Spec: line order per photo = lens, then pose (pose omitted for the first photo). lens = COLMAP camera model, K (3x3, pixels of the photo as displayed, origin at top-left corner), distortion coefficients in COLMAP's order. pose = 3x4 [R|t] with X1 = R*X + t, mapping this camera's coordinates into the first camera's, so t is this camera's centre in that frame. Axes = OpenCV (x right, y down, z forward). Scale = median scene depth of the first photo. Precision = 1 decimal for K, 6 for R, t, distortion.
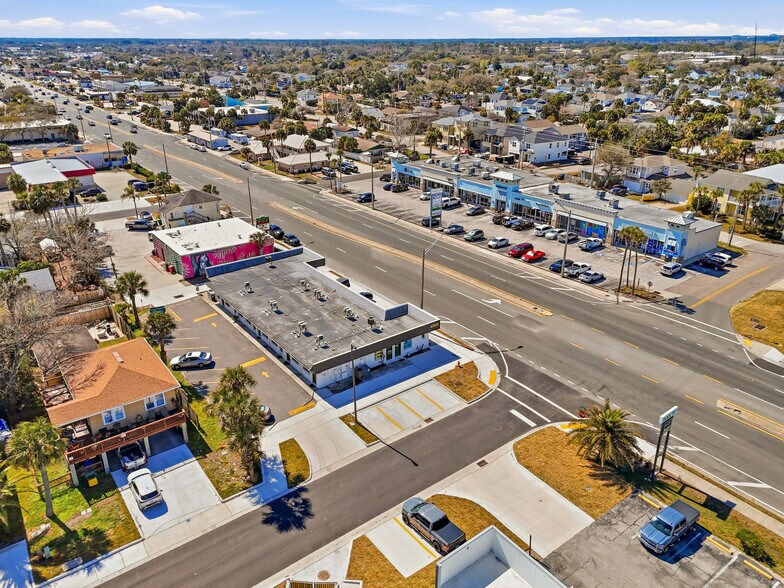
lens RADIAL K [[589.8, 0, 388.3], [0, 589.8, 259.7], [0, 0, 1]] dist [0.097403, -0.095224]
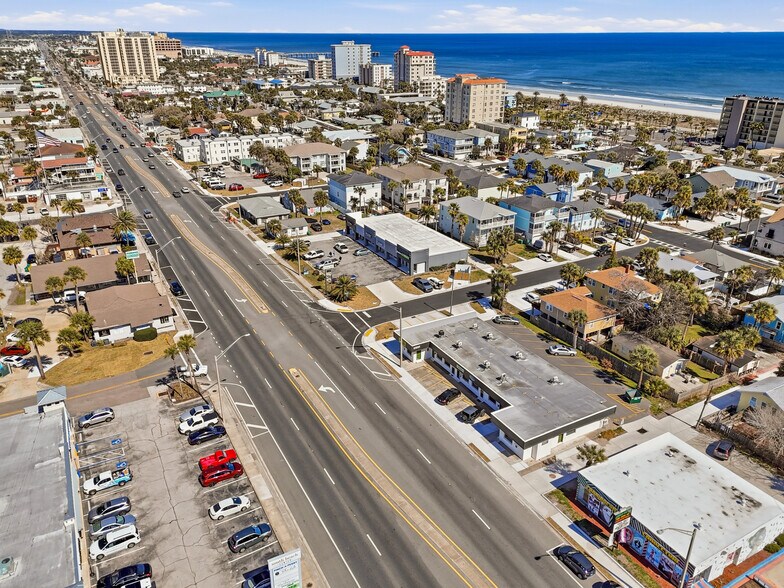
lens RADIAL K [[577.1, 0, 392.0], [0, 577.1, 294.0], [0, 0, 1]] dist [0.088187, -0.084117]
pose [[-0.990943, -0.061445, 0.119403, -0.073599], [0.039327, 0.717398, 0.695552, -0.982851], [-0.128398, 0.693948, -0.708484, 2.019453]]
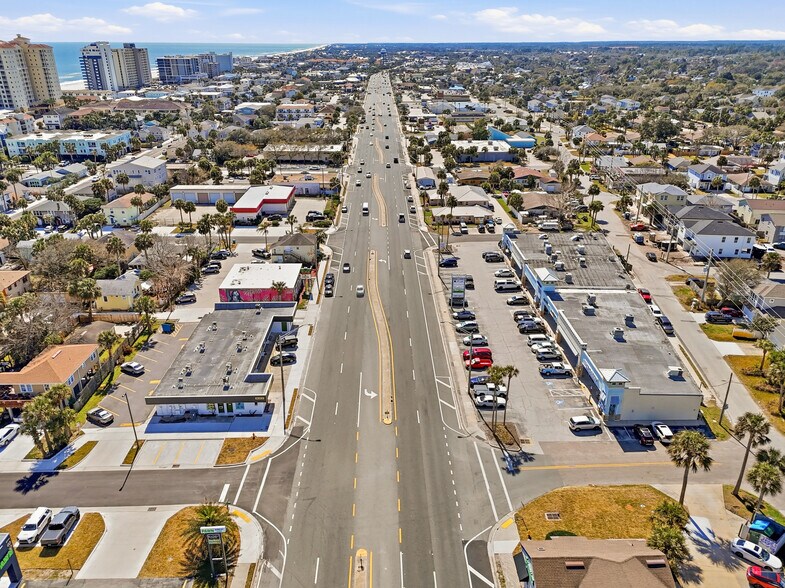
lens RADIAL K [[577.9, 0, 392.5], [0, 577.9, 294.0], [0, 0, 1]] dist [0.088187, -0.084117]
pose [[0.809130, 0.229954, -0.540767, 0.941757], [-0.198819, 0.973109, 0.116316, -0.307718], [0.552973, 0.013400, 0.833091, 0.147932]]
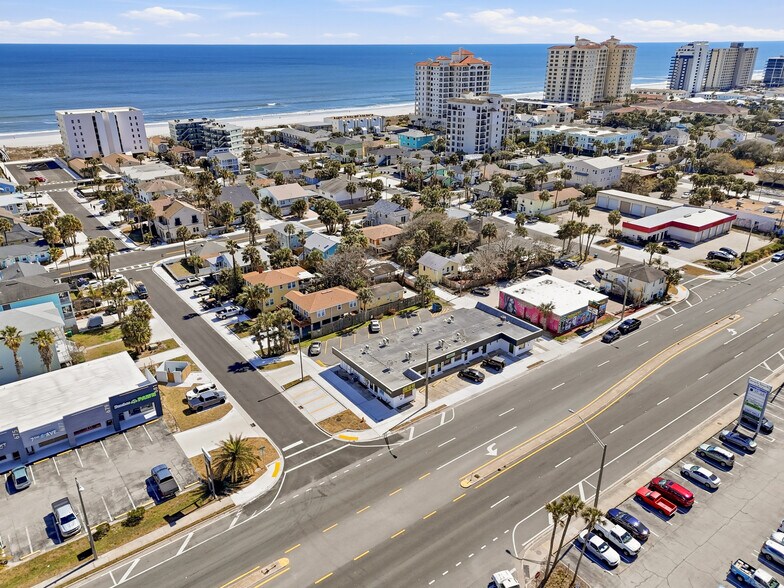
lens RADIAL K [[577.1, 0, 392.0], [0, 577.1, 294.0], [0, 0, 1]] dist [0.088187, -0.084117]
pose [[-0.004858, 0.391503, -0.920164, 1.169528], [-0.336983, 0.865712, 0.370114, -0.544885], [0.941498, 0.311878, 0.127724, 0.816624]]
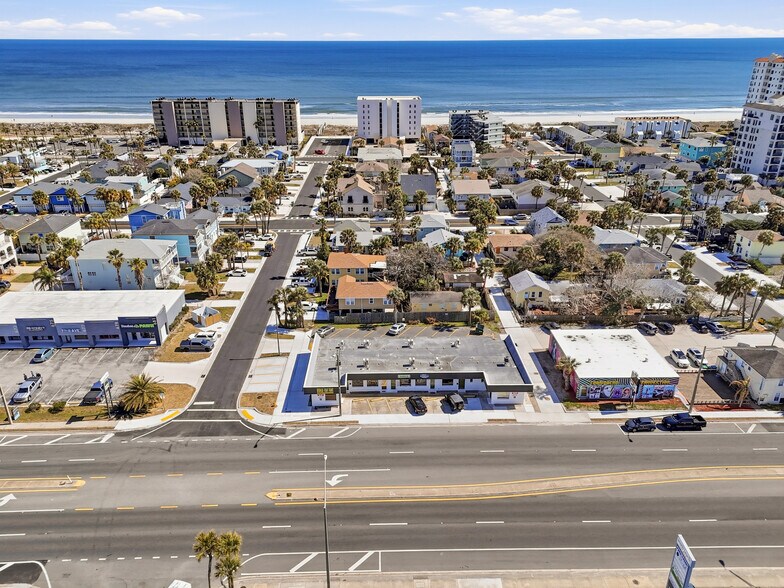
lens RADIAL K [[577.1, 0, 392.0], [0, 577.1, 294.0], [0, 0, 1]] dist [0.088187, -0.084117]
pose [[-0.581914, 0.321975, -0.746799, 0.843427], [-0.278916, 0.783579, 0.555167, -0.792401], [0.763926, 0.531353, -0.366172, 1.537459]]
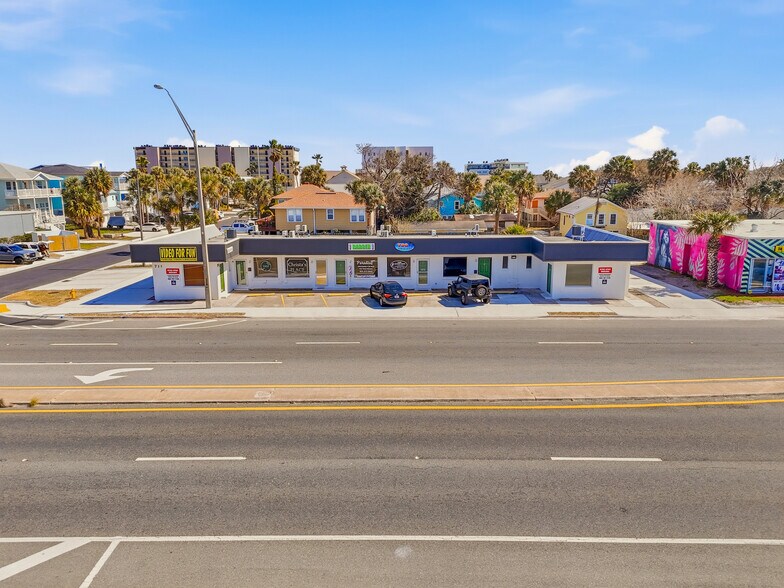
lens RADIAL K [[577.1, 0, 392.0], [0, 577.1, 294.0], [0, 0, 1]] dist [0.088187, -0.084117]
pose [[-0.611224, 0.147433, -0.777604, 0.381408], [-0.262966, 0.888850, 0.375226, -0.128677], [0.746494, 0.433831, -0.504516, 1.535402]]
